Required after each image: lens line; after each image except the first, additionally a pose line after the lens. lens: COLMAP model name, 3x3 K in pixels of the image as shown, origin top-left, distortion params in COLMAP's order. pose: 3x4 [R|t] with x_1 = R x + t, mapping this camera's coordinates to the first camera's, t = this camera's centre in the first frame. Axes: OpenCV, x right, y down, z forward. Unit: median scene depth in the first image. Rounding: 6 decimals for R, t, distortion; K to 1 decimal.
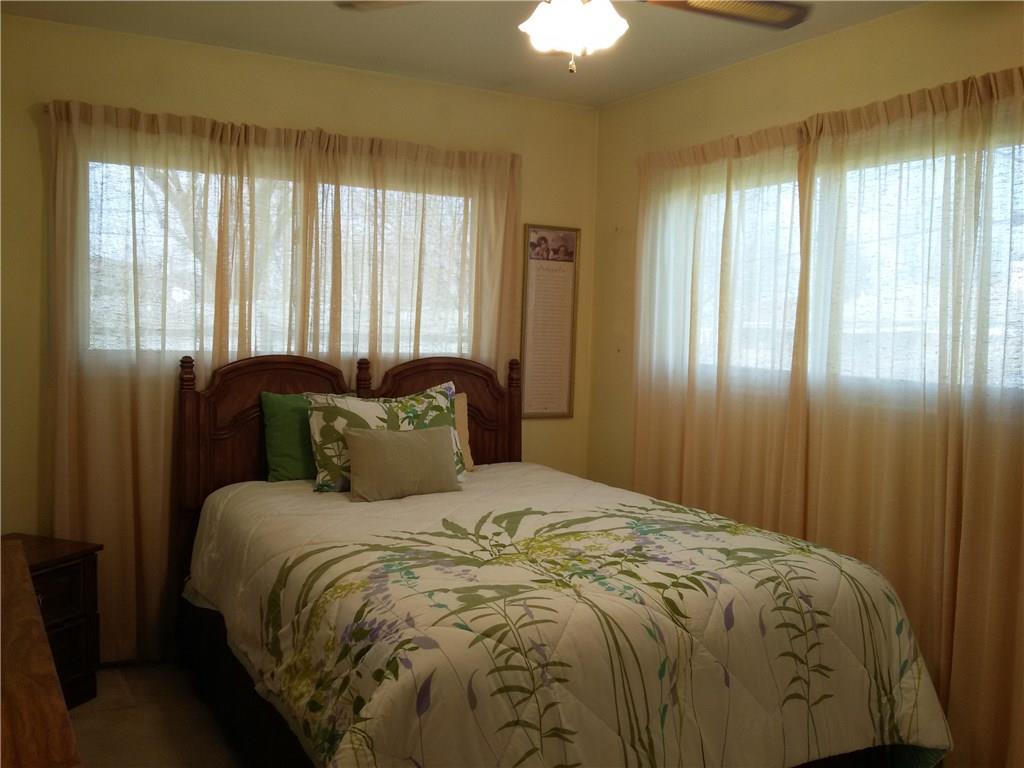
lens RADIAL K [[964.7, 0, 515.0], [0, 964.7, 381.4], [0, 0, 1]] dist [0.101632, -0.233209]
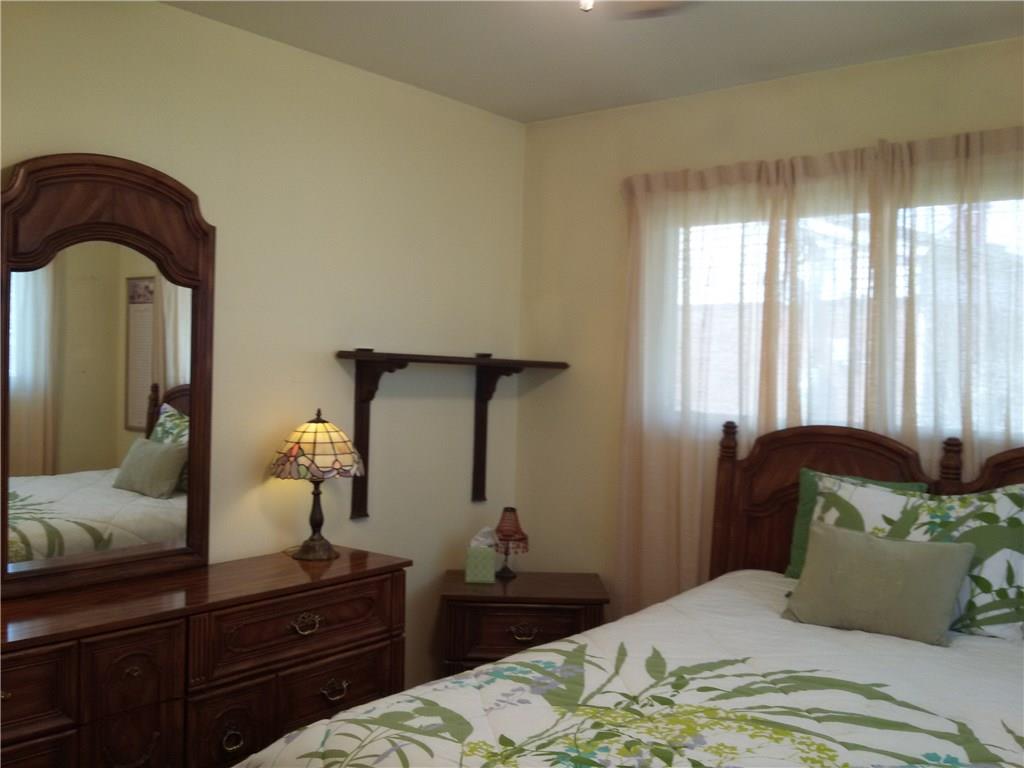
lens RADIAL K [[964.7, 0, 515.0], [0, 964.7, 381.4], [0, 0, 1]] dist [0.101632, -0.233209]
pose [[0.342297, 0.002455, -0.939589, 0.443956], [-0.077386, 0.996673, -0.025588, -0.023121], [0.936400, 0.081470, 0.341348, 0.476672]]
